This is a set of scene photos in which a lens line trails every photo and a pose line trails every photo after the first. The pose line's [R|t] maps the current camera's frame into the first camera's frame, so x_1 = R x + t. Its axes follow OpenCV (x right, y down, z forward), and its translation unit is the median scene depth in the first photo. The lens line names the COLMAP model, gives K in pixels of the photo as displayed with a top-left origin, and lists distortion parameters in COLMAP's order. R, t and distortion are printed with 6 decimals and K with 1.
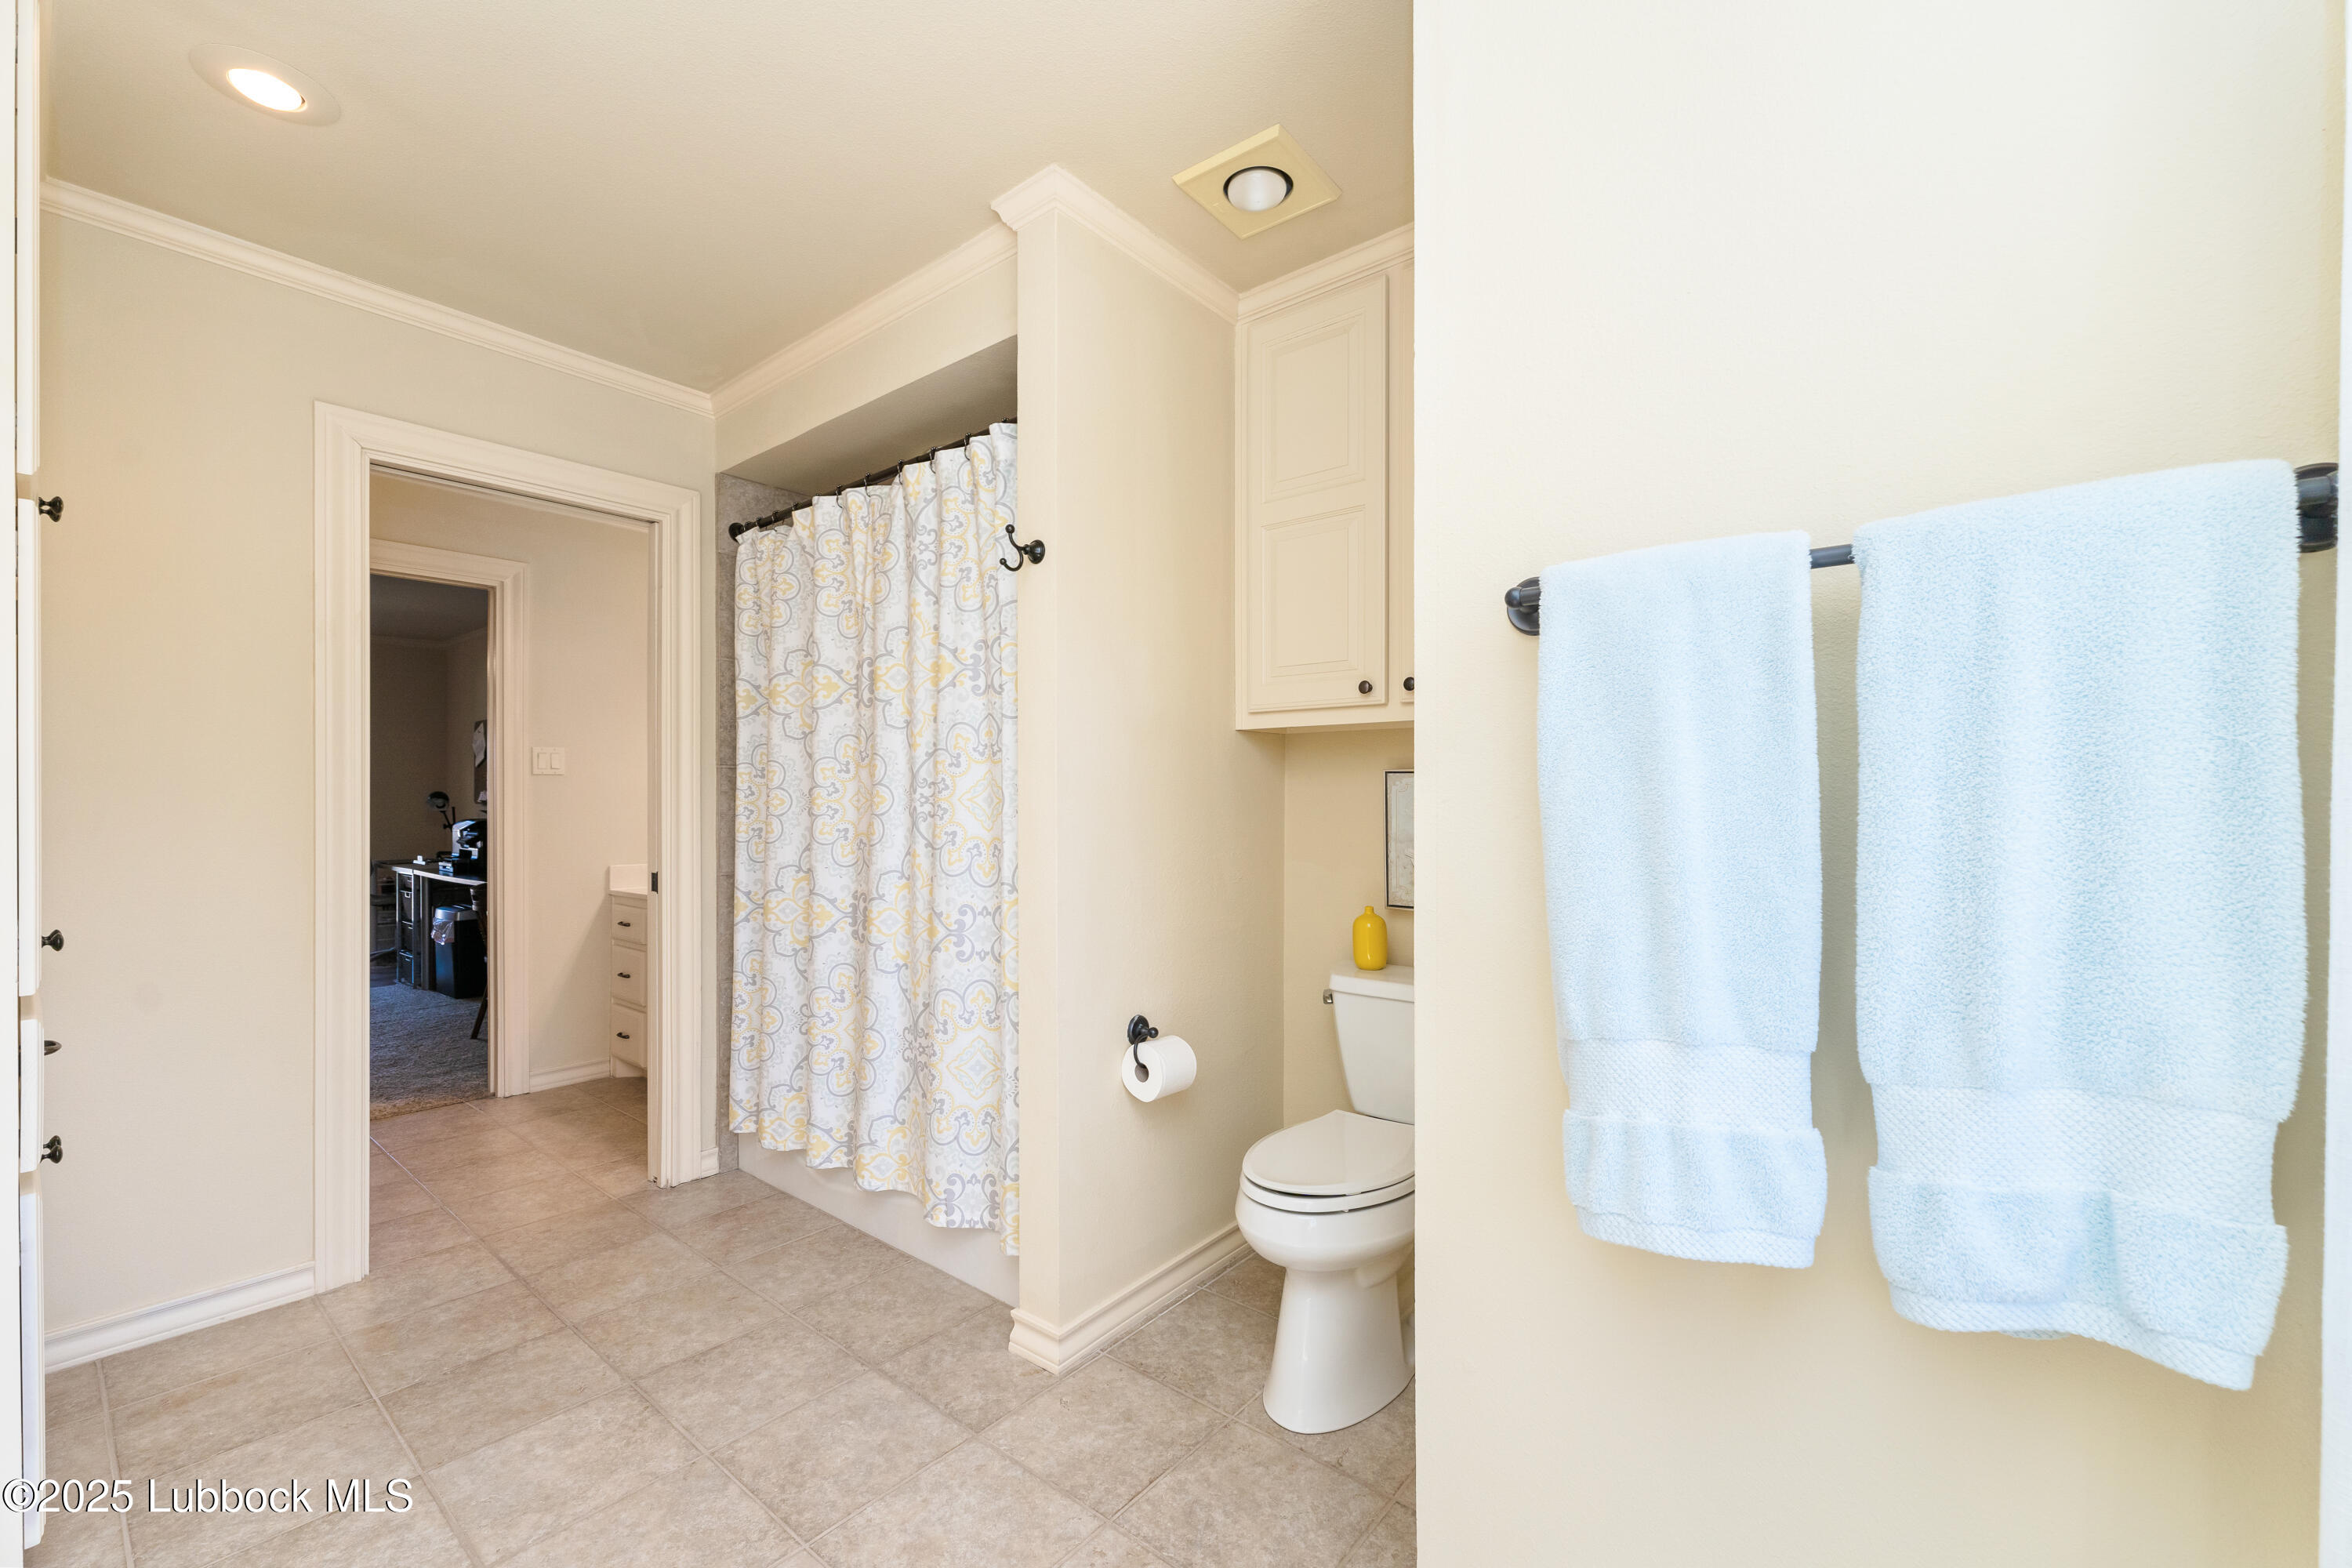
lens RADIAL K [[947.2, 0, 1170.0], [0, 947.2, 792.4], [0, 0, 1]] dist [0.002938, -0.000518]
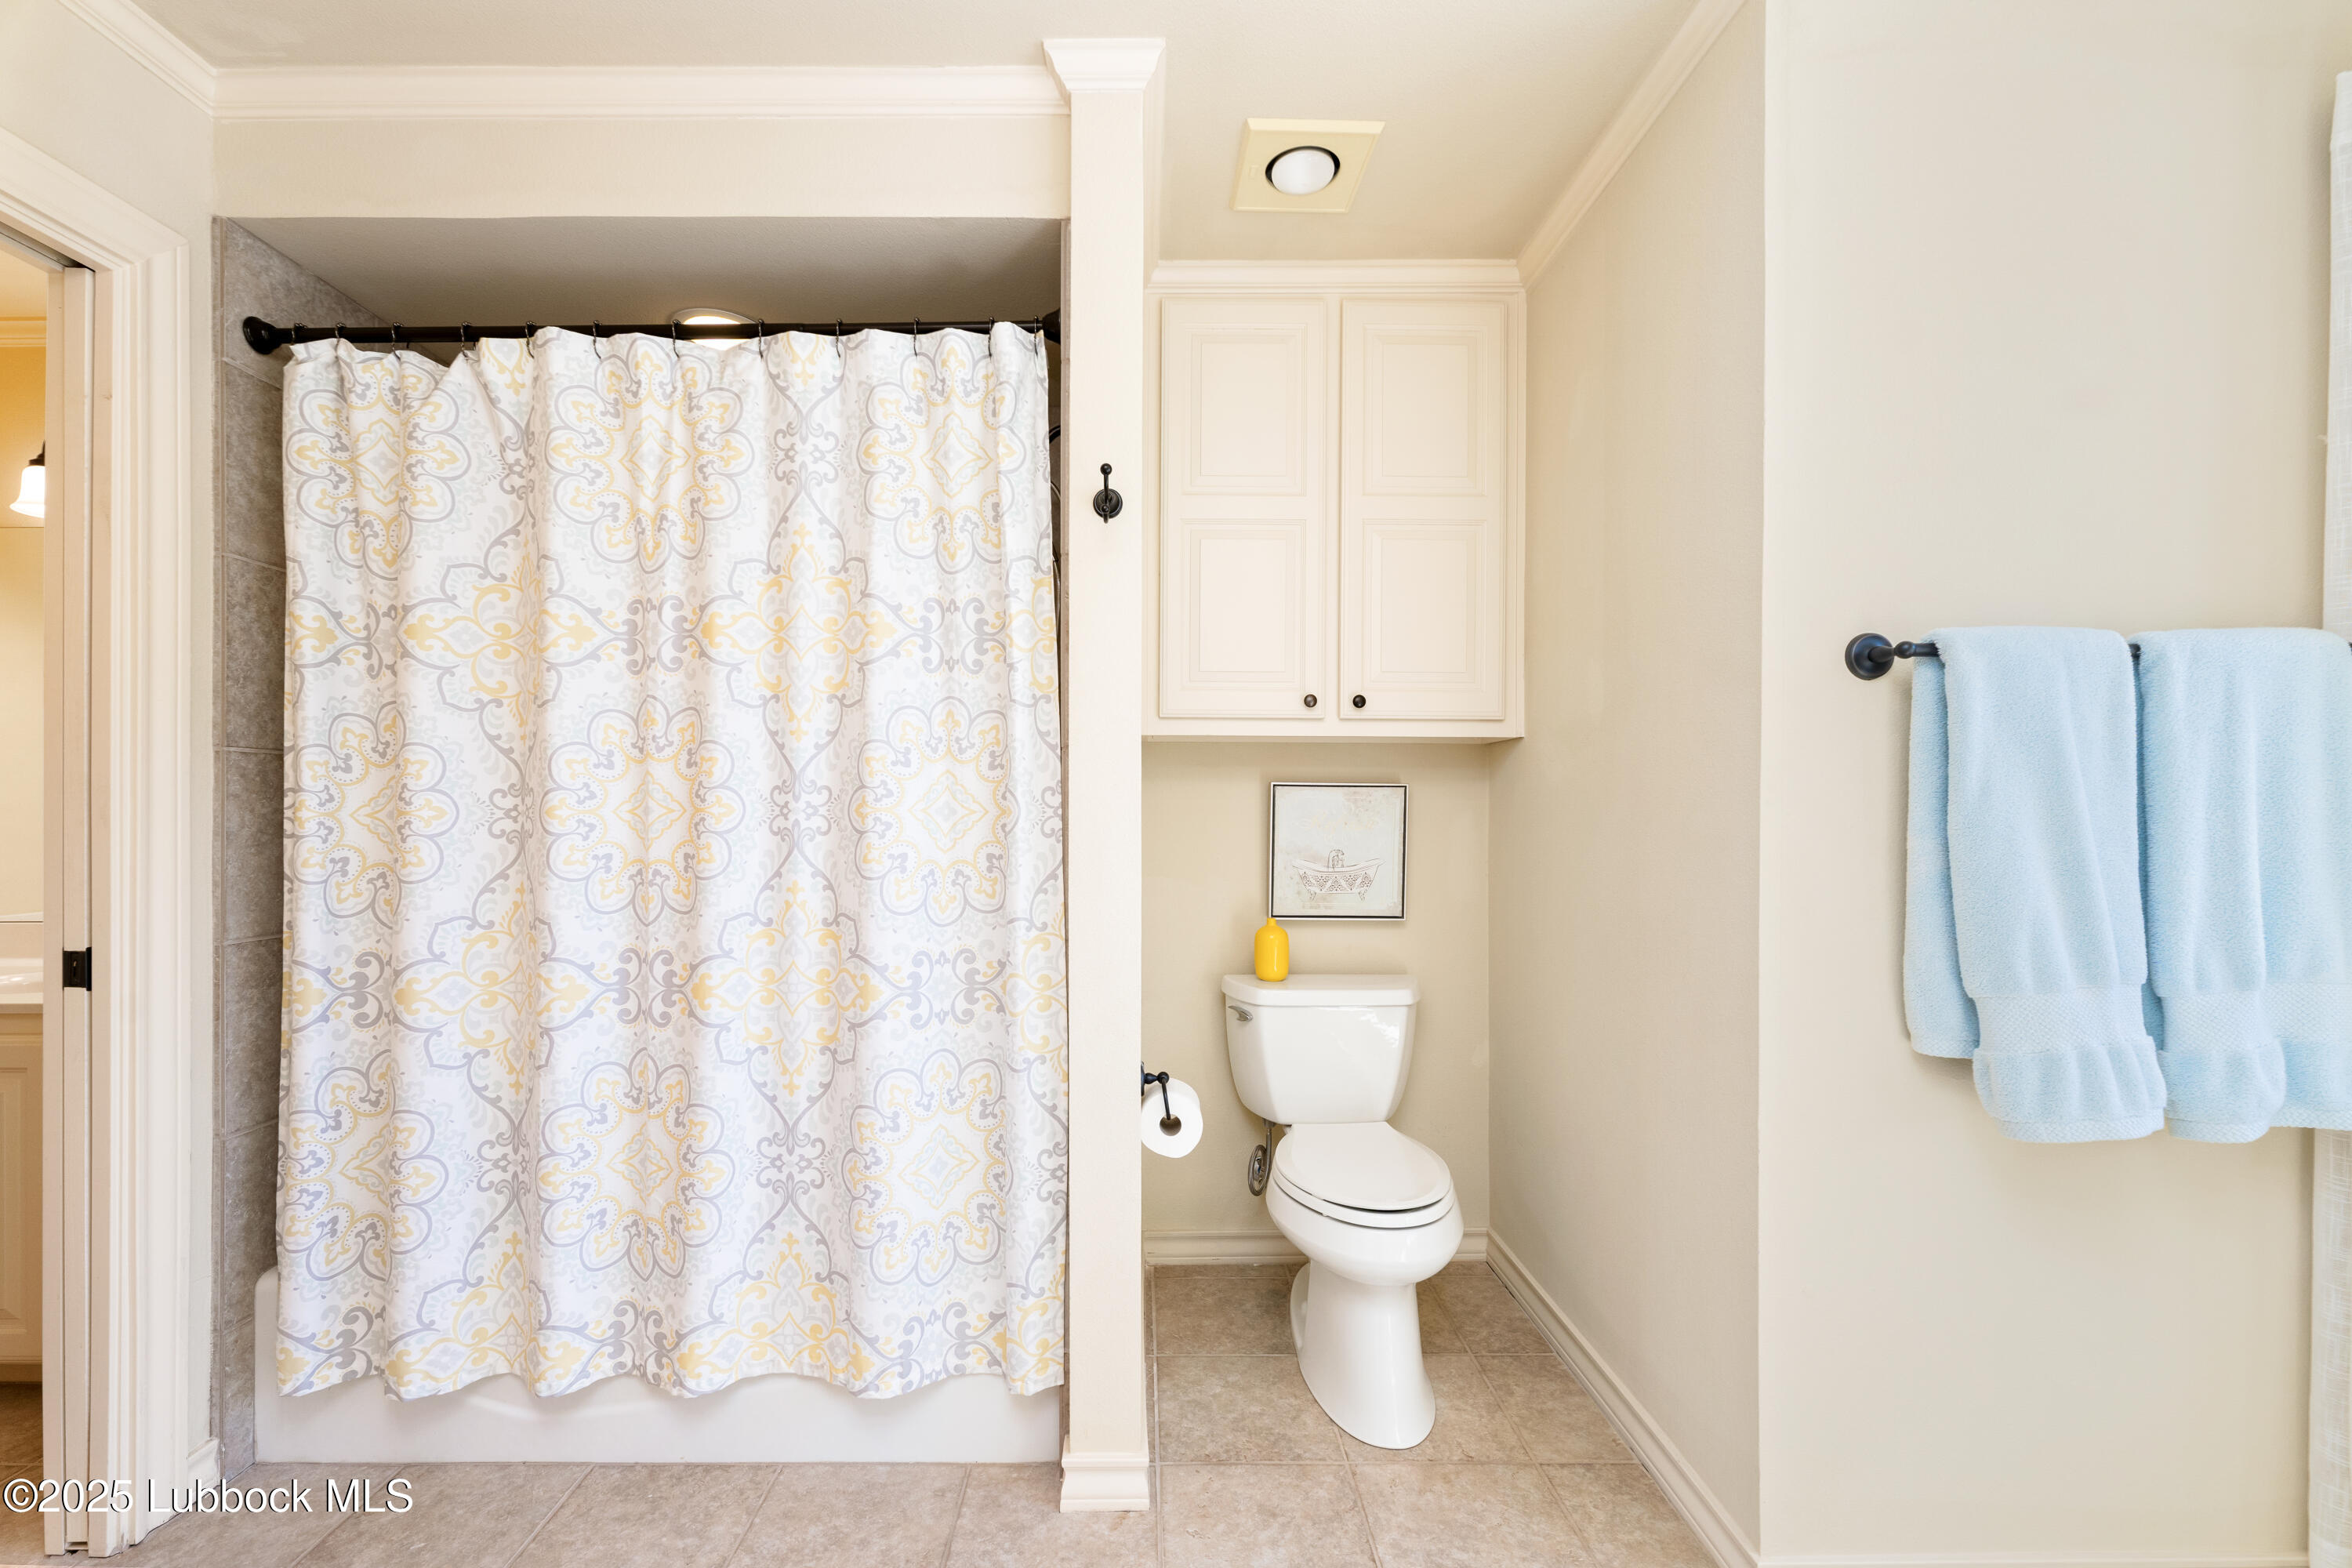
lens RADIAL K [[947.2, 0, 1169.3], [0, 947.2, 804.2], [0, 0, 1]] dist [0.002938, -0.000518]
pose [[0.776406, 0.005727, 0.630207, -0.501299], [-0.007305, 0.999973, -0.000088, 0.001200], [-0.630191, -0.004535, 0.776427, 0.281134]]
